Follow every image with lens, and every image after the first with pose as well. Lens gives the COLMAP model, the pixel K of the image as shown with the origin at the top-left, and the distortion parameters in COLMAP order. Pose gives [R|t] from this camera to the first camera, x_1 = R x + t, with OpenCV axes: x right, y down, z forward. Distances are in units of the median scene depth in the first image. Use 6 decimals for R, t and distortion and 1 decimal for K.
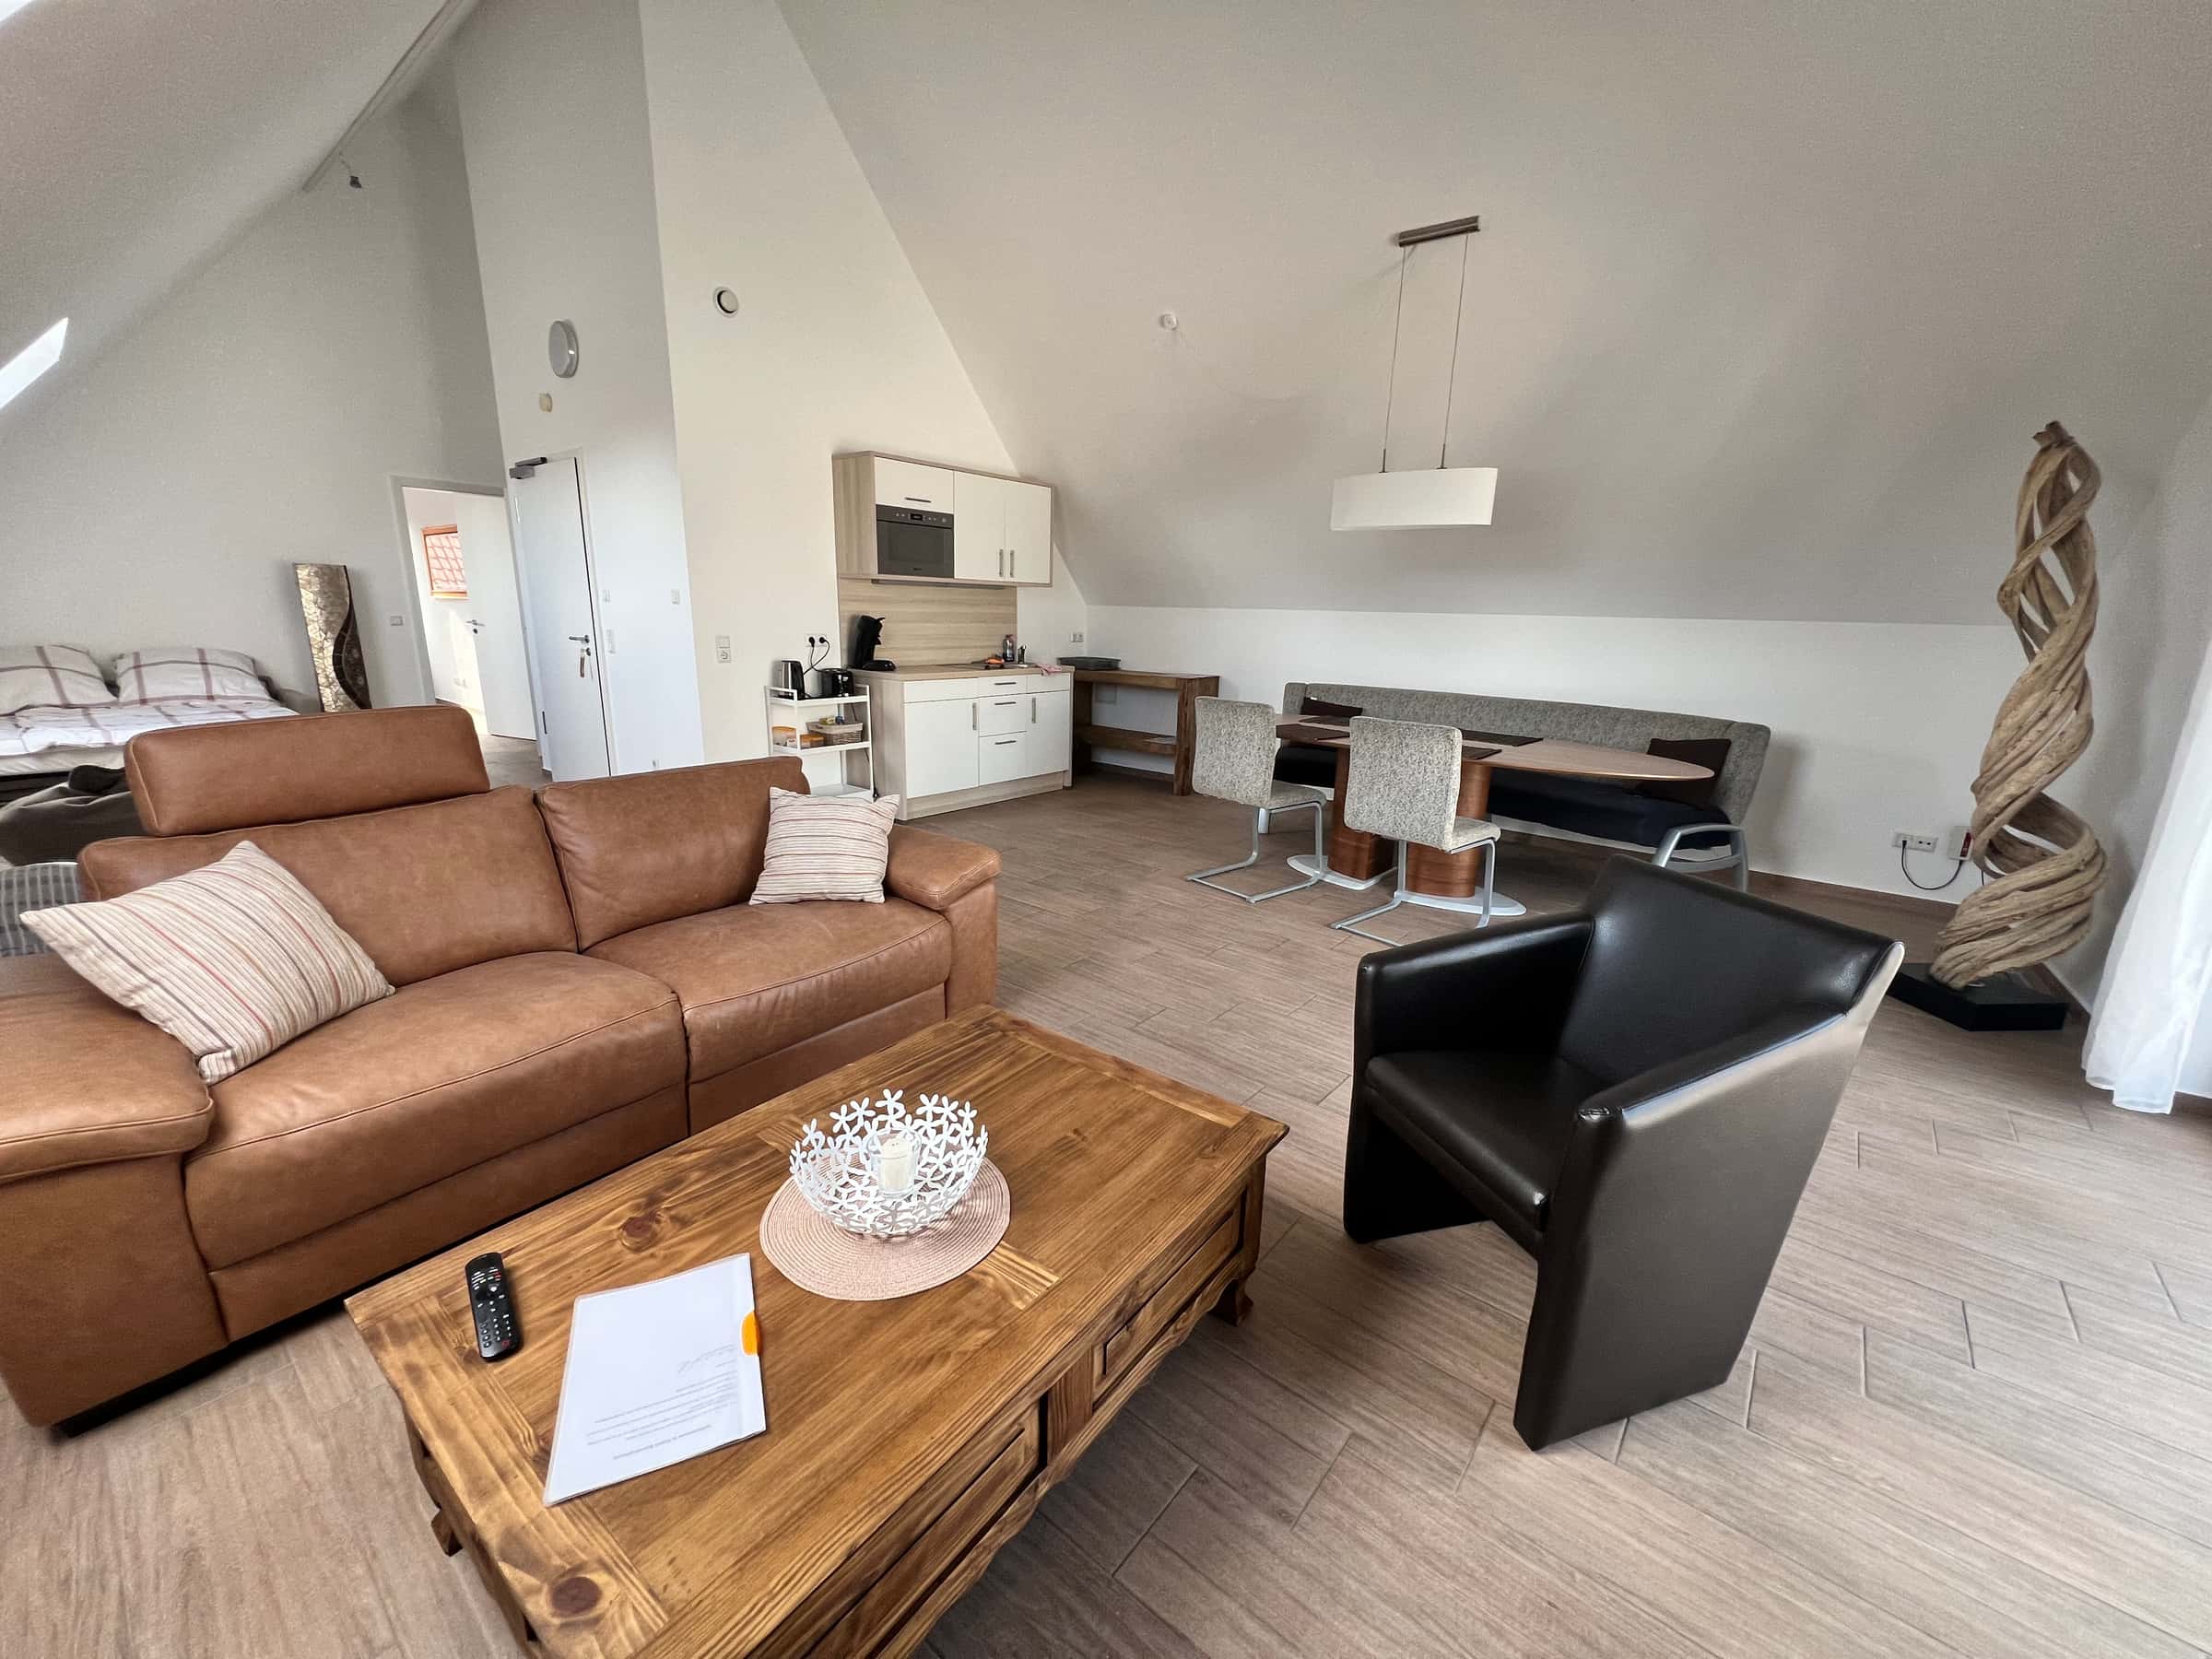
lens RADIAL K [[876.0, 0, 1106.0], [0, 876.0, 829.5], [0, 0, 1]] dist [0.000244, 0.000122]
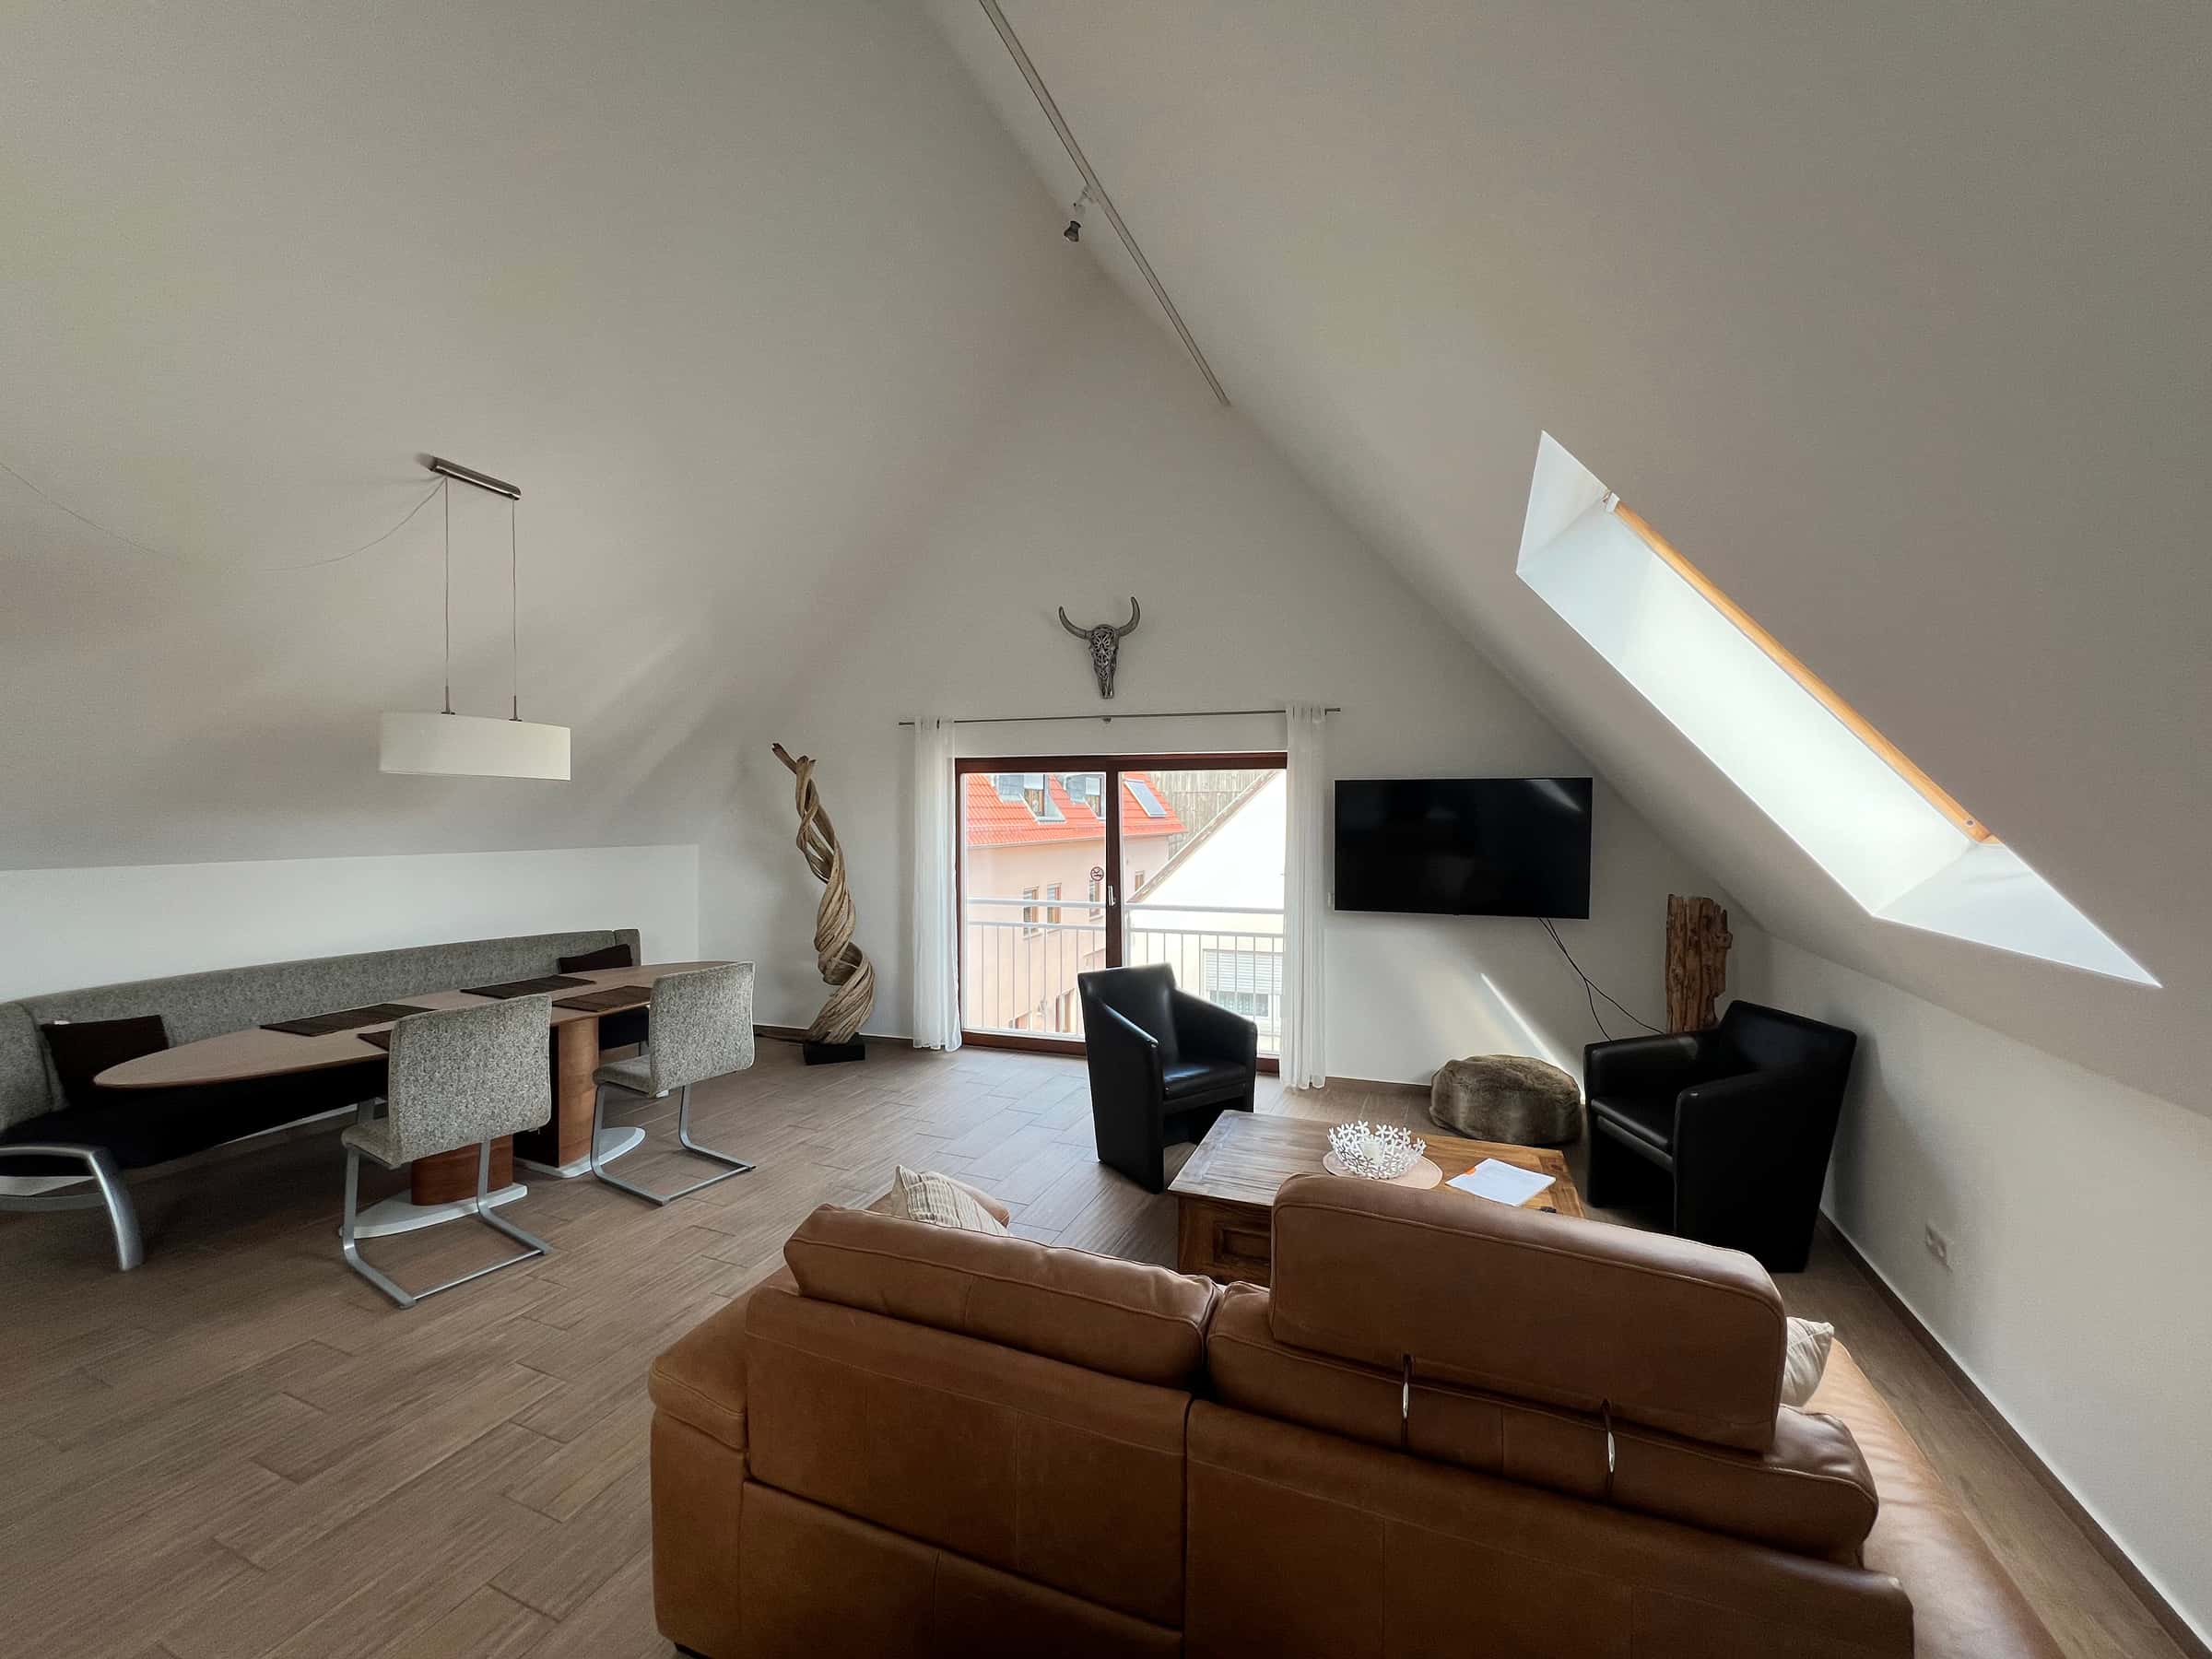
lens RADIAL K [[882.4, 0, 1100.3], [0, 882.4, 829.7], [0, 0, 1]] dist [-0.001230, 0.000244]
pose [[-0.287154, -0.041760, 0.956974, -0.531900], [0.225293, 0.968079, 0.109847, -0.192040], [-0.931013, 0.247143, -0.268579, 0.517578]]
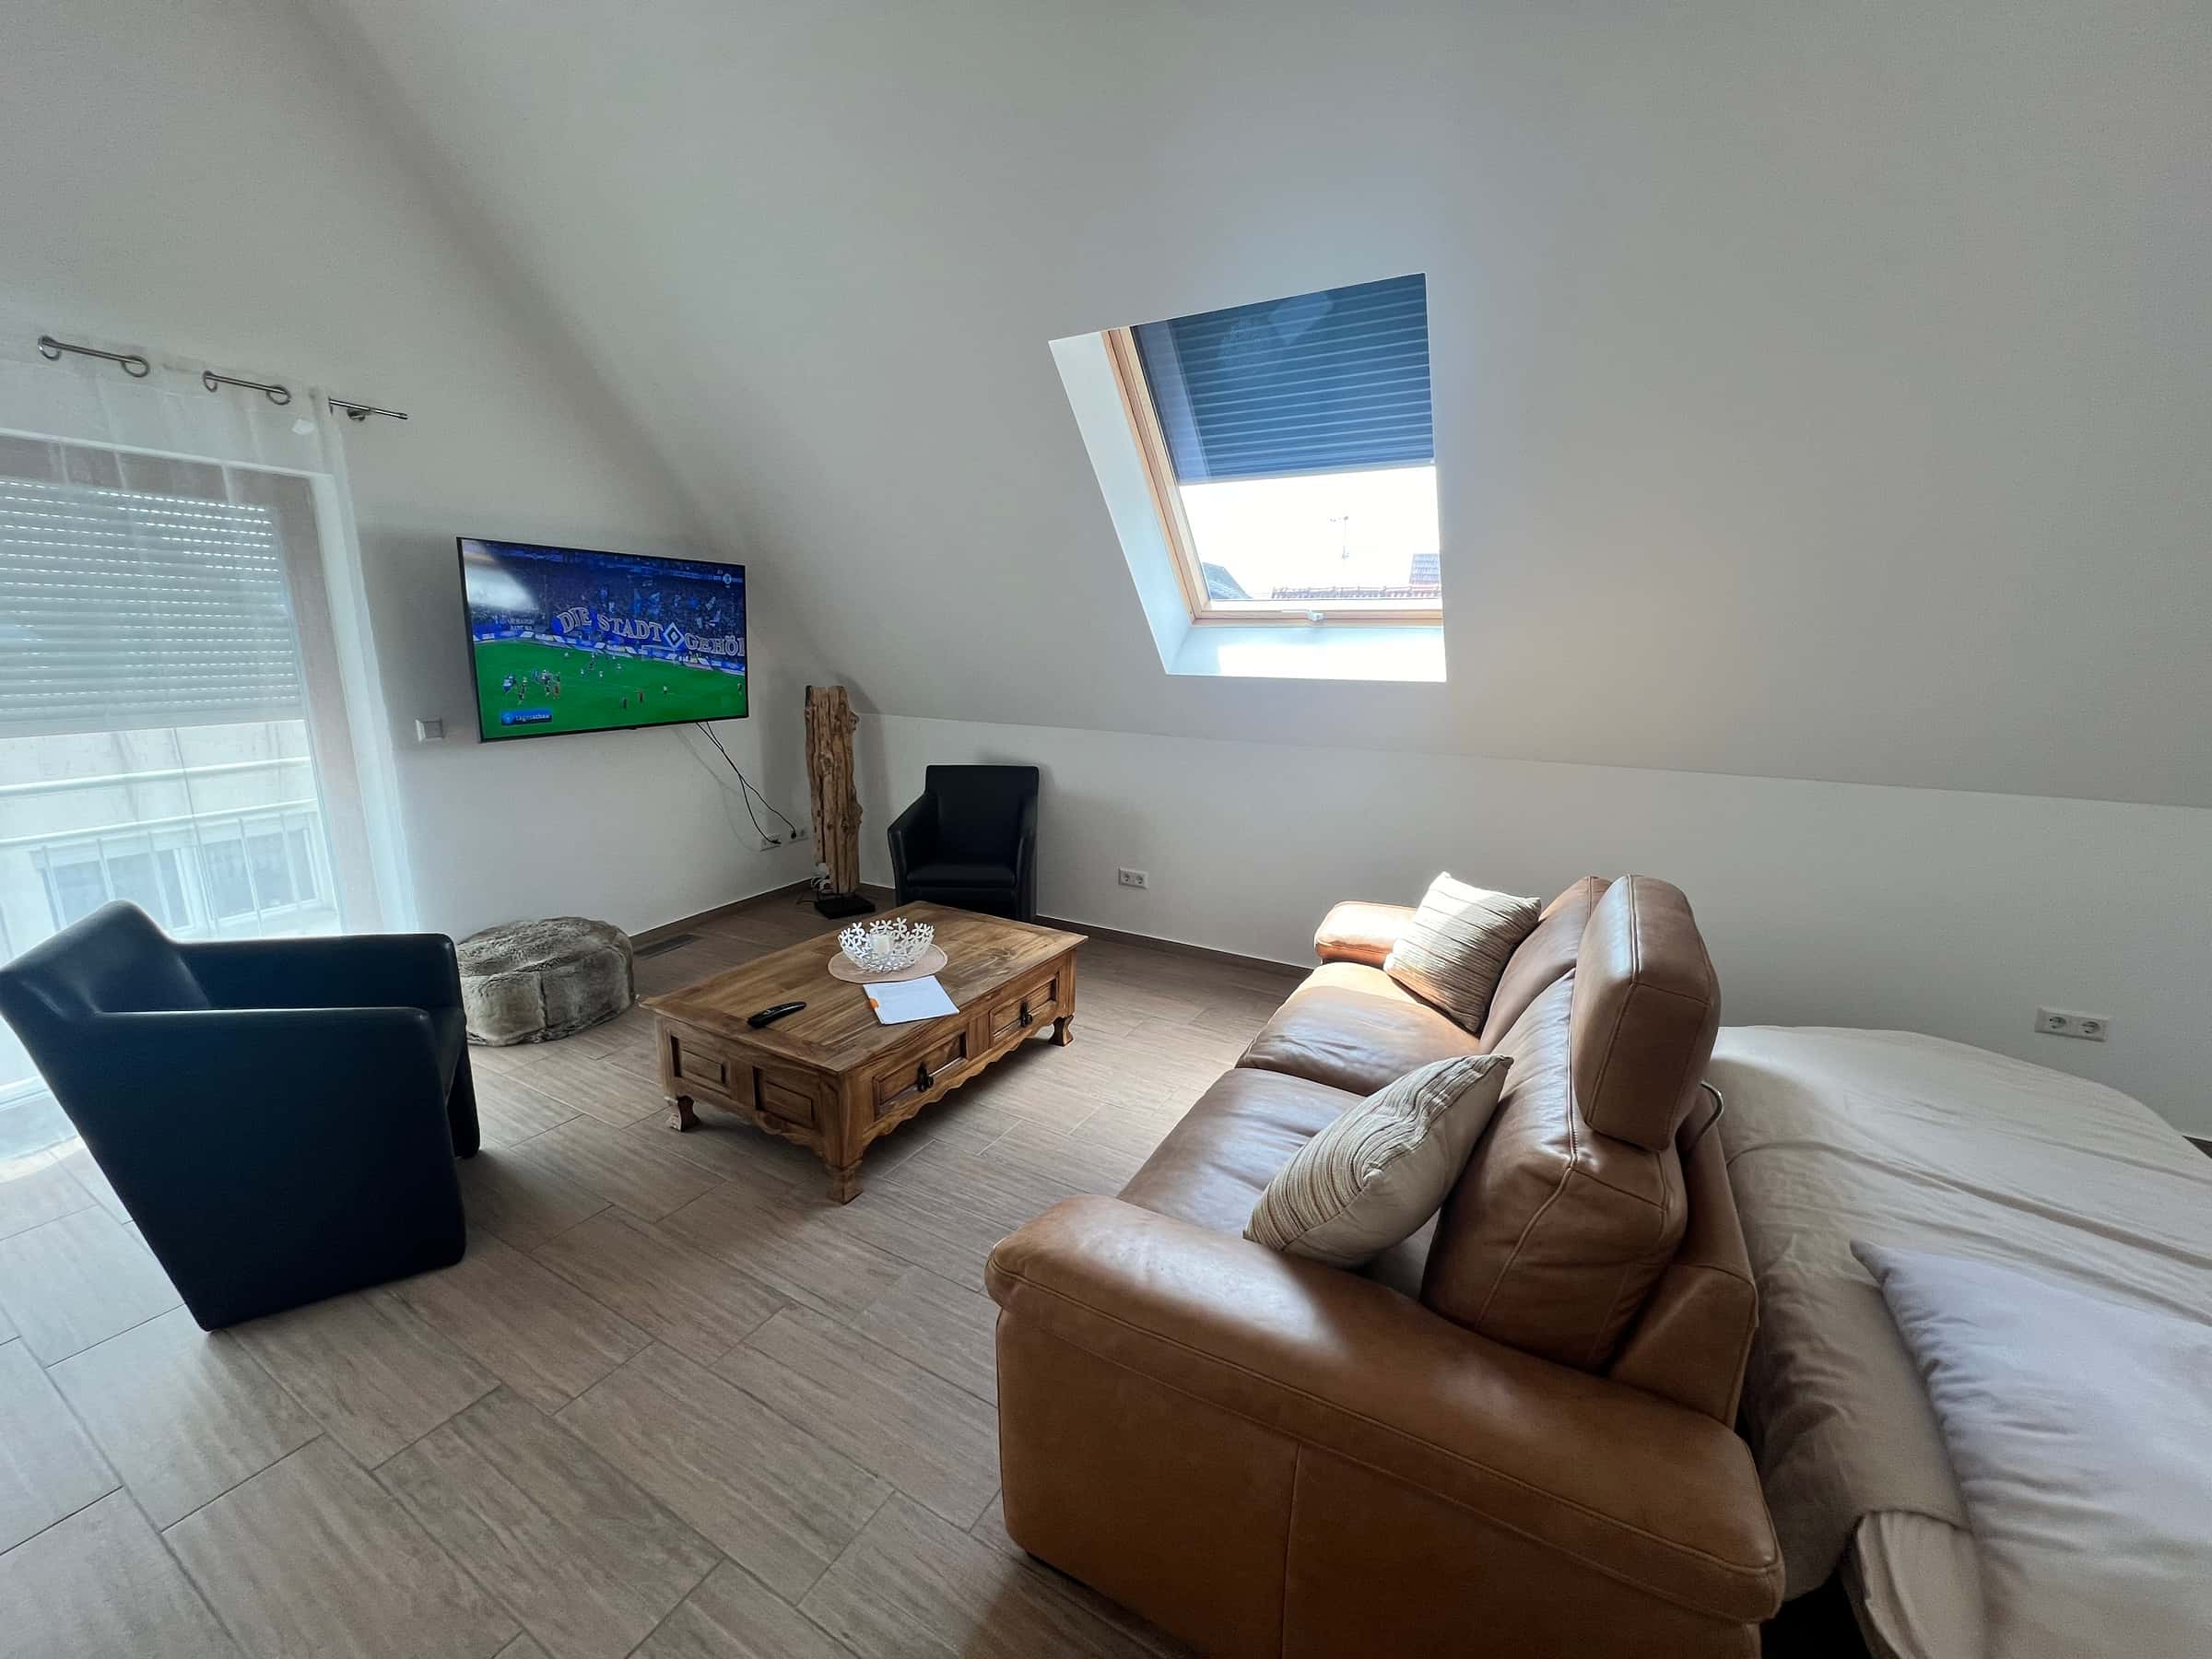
lens RADIAL K [[888.9, 0, 1103.1], [0, 888.9, 826.1], [0, 0, 1]] dist [-0.000887, 0.000074]
pose [[-0.985219, -0.000237, -0.171297, -0.051842], [-0.074853, 0.900067, 0.429274, -0.198142], [0.154077, 0.435751, -0.886782, 0.691522]]
